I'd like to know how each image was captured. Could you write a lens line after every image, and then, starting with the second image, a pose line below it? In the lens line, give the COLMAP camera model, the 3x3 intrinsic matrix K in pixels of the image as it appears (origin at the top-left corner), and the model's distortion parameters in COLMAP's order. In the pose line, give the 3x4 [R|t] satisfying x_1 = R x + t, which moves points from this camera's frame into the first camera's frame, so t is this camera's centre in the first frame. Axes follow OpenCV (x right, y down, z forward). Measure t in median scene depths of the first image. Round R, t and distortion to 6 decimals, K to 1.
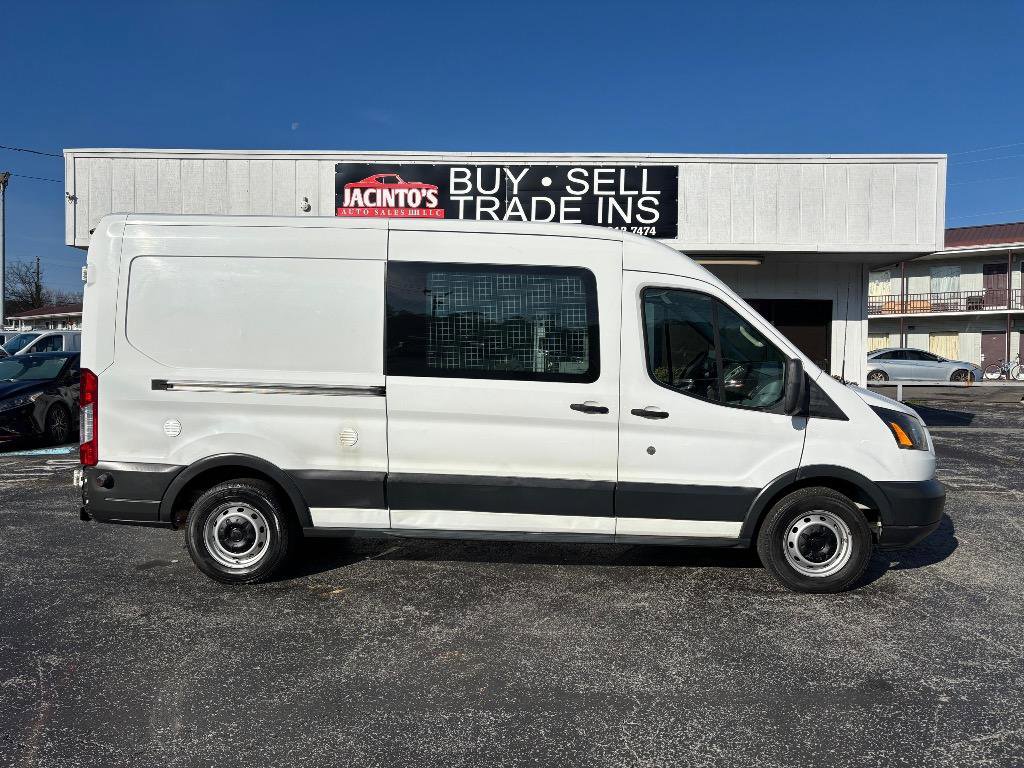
lens RADIAL K [[756.5, 0, 509.2], [0, 756.5, 386.0], [0, 0, 1]] dist [0.062446, -0.088944]
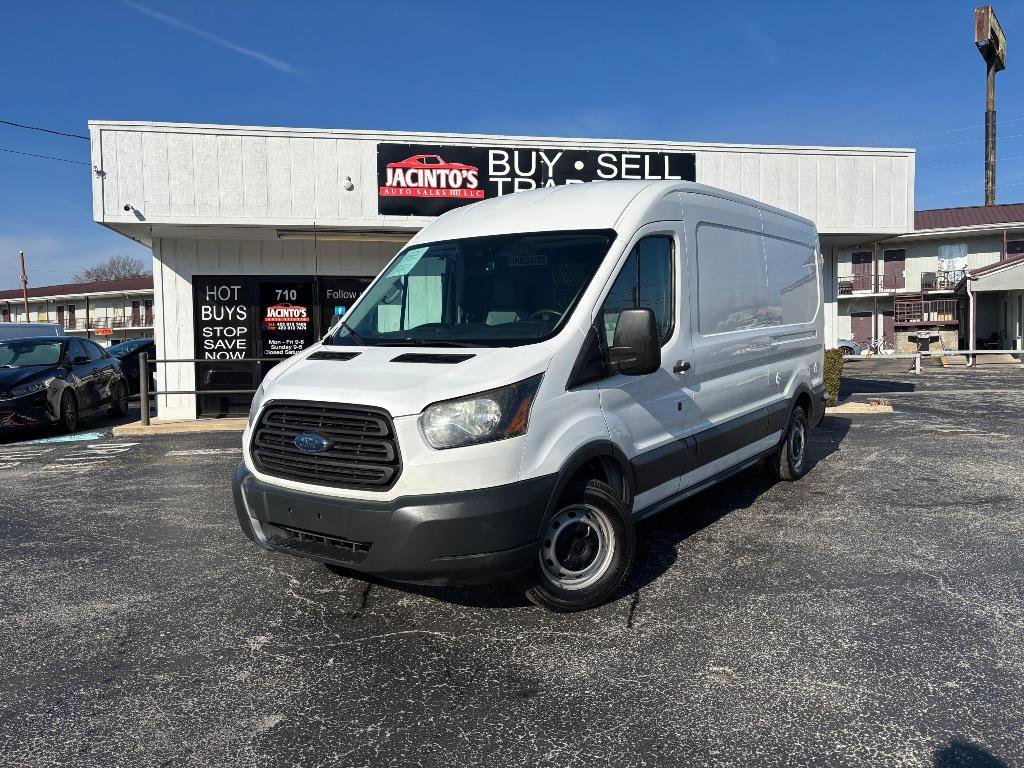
lens RADIAL K [[756.5, 0, 509.2], [0, 756.5, 386.0], [0, 0, 1]] dist [0.062446, -0.088944]
pose [[0.984919, -0.028393, 0.170669, -0.237363], [0.026480, 0.999559, 0.013470, 0.022855], [-0.170976, -0.008747, 0.985236, -0.035067]]
